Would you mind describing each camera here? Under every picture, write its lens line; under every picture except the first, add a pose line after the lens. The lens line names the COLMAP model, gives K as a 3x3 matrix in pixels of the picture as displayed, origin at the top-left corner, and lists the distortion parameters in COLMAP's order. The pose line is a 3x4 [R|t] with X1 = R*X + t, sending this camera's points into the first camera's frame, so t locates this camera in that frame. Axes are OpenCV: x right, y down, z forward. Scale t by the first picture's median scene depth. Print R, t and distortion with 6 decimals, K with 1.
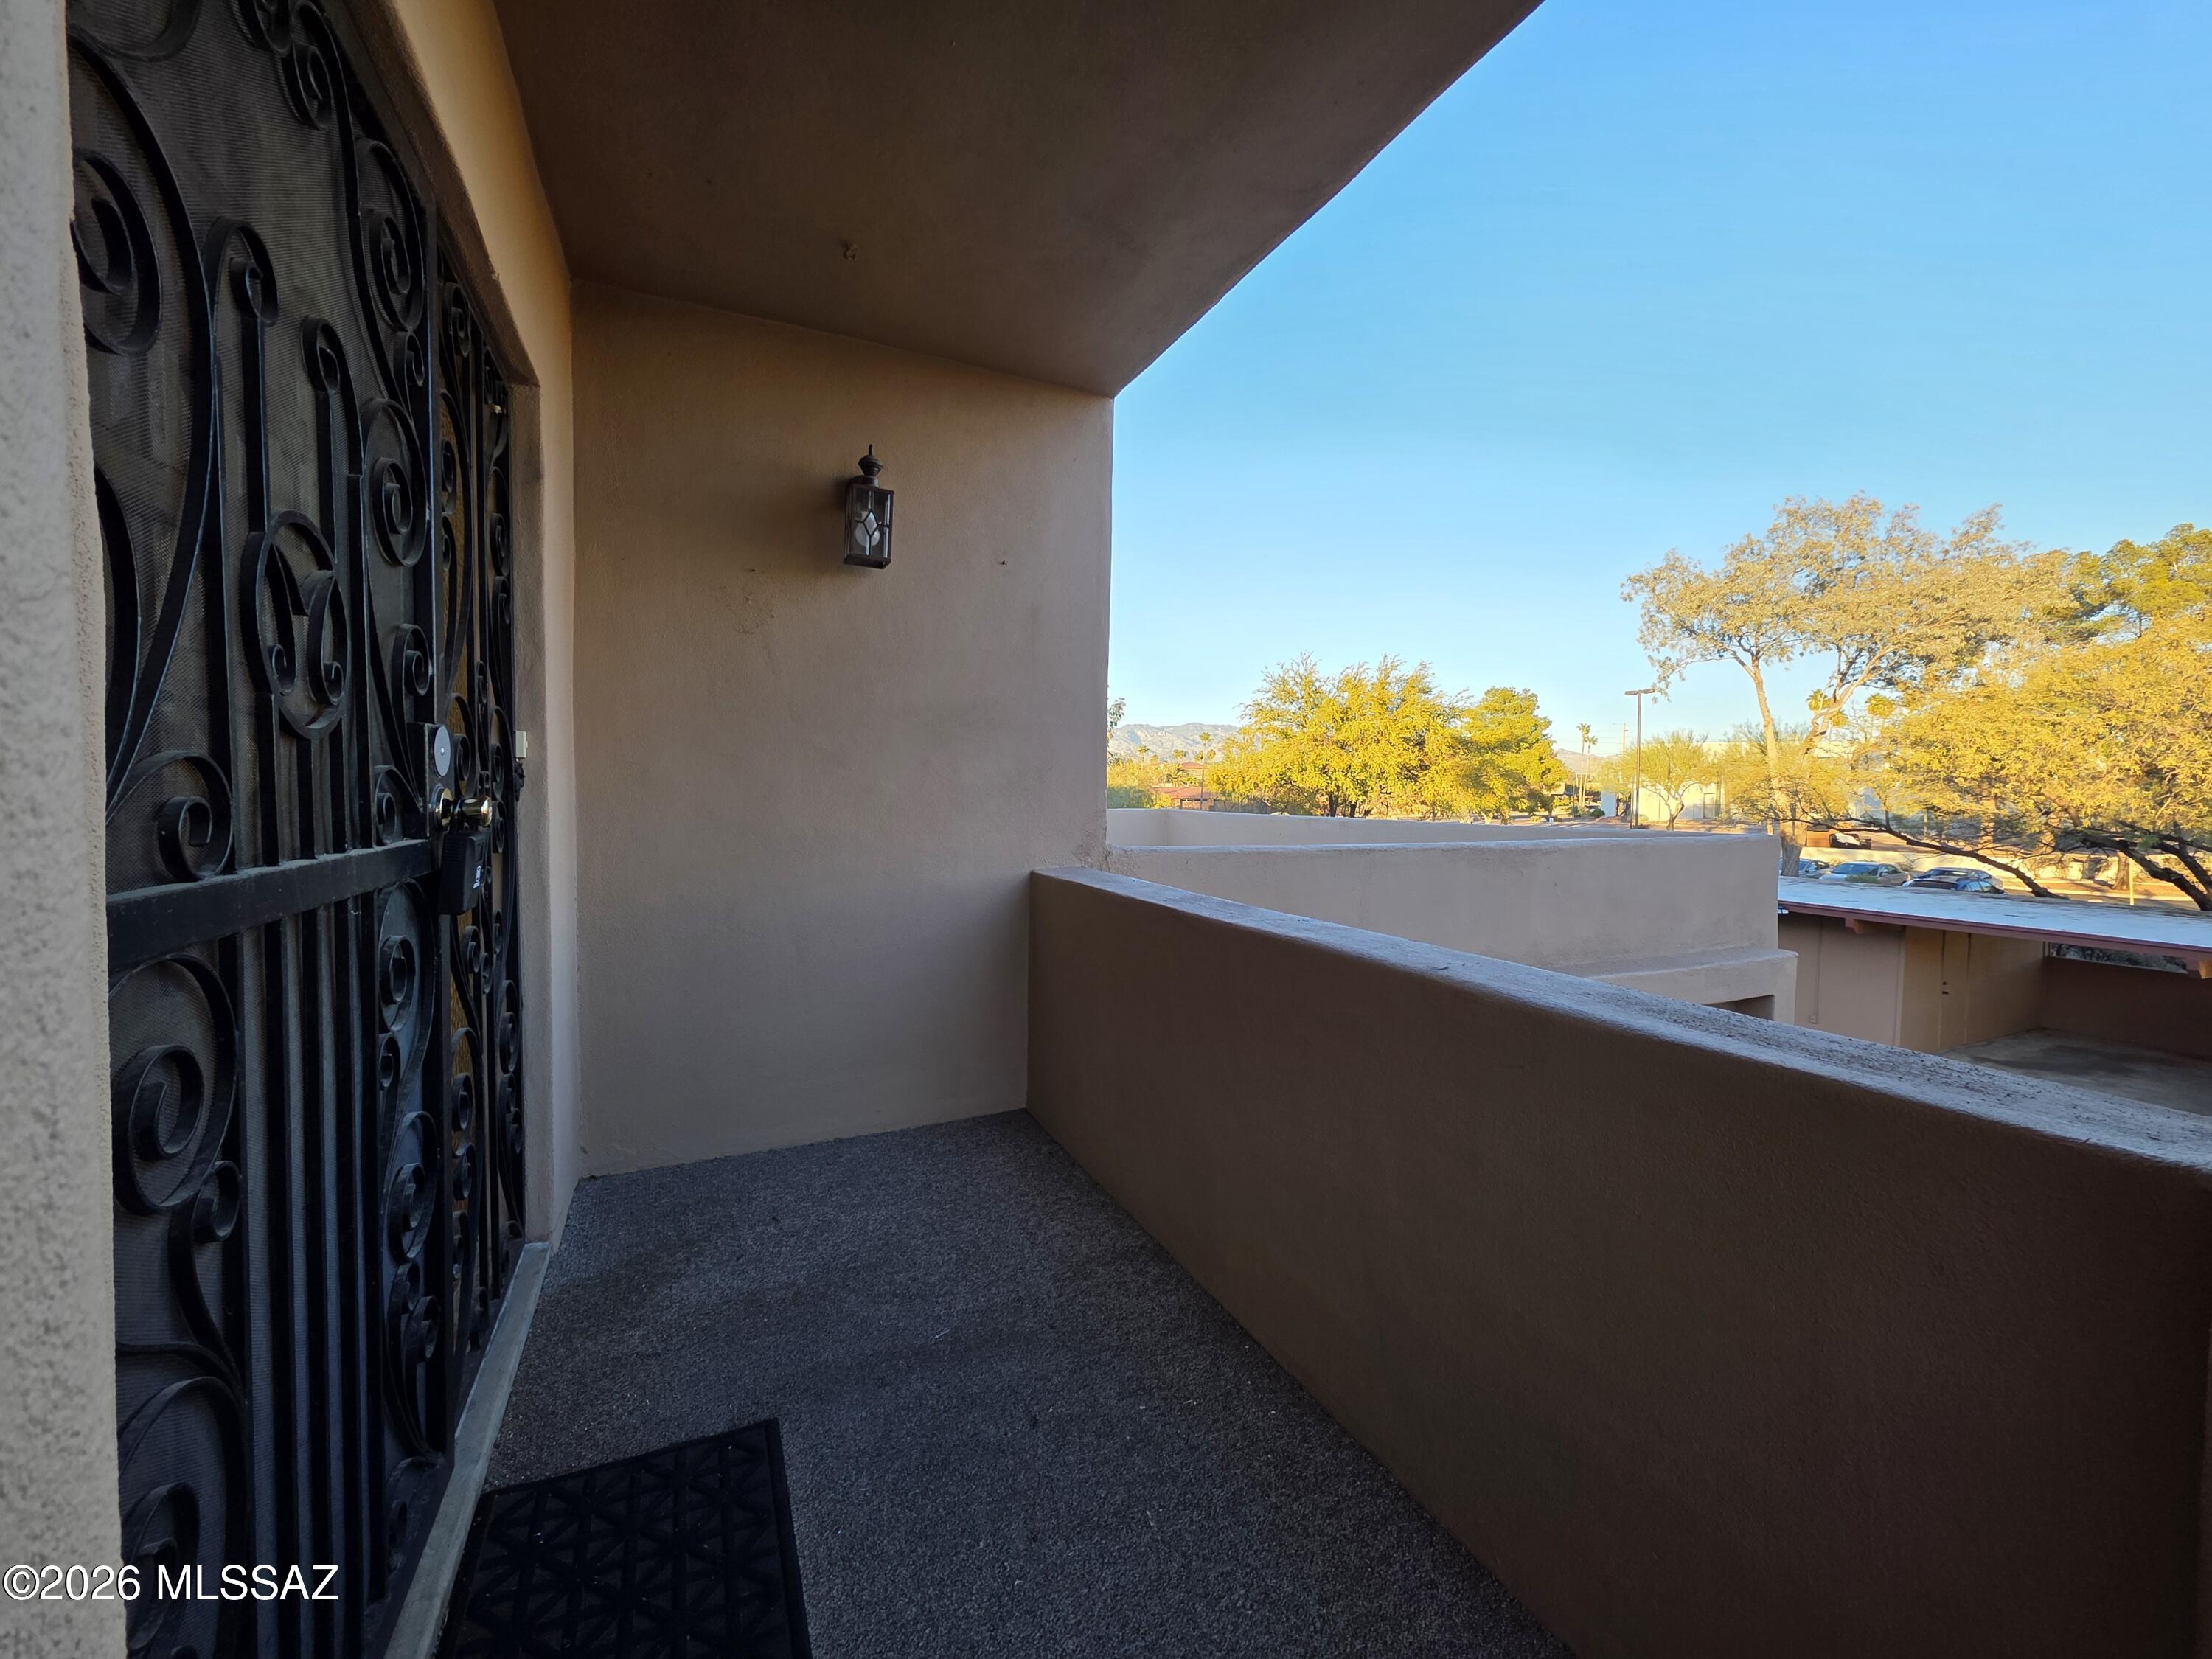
lens RADIAL K [[880.1, 0, 1103.0], [0, 880.1, 828.8], [0, 0, 1]] dist [-0.000916, 0.000533]
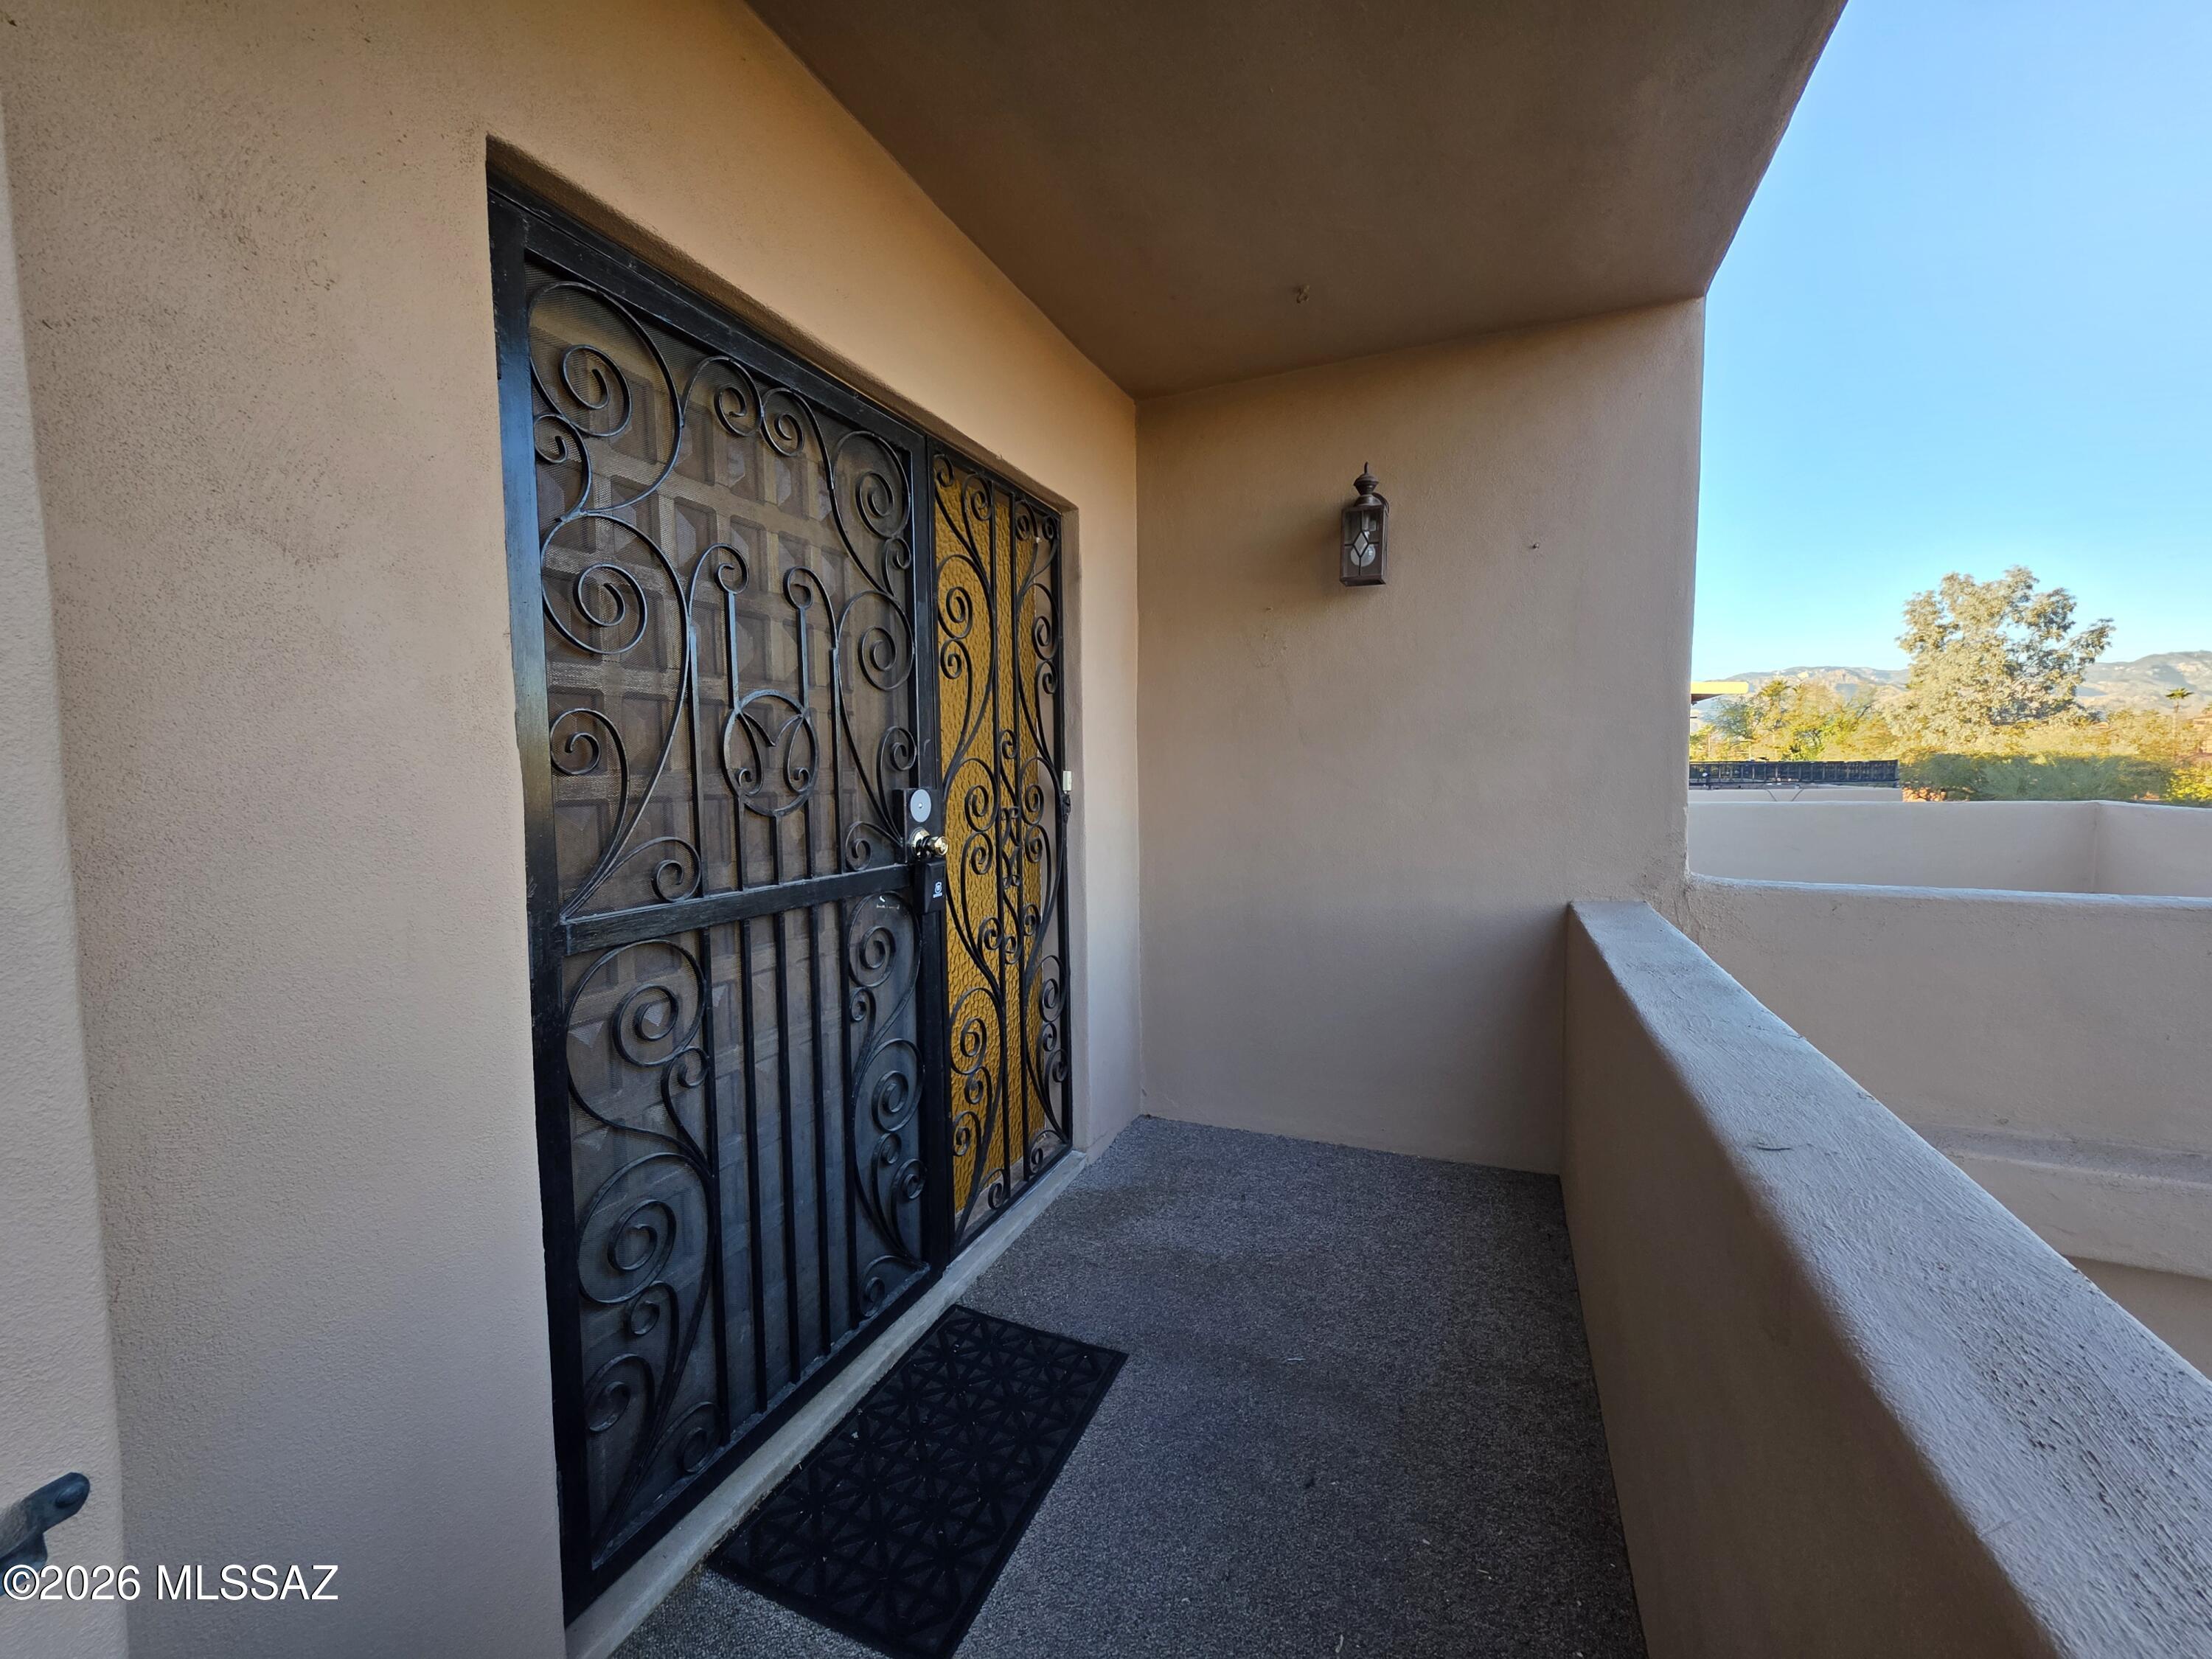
lens RADIAL K [[880.1, 0, 1103.3], [0, 880.1, 829.2], [0, 0, 1]] dist [-0.000916, 0.000533]
pose [[0.668204, 0.032343, -0.743274, 0.371061], [-0.015445, 0.999442, 0.029605, -0.061821], [0.743817, -0.008302, 0.668331, 0.142398]]
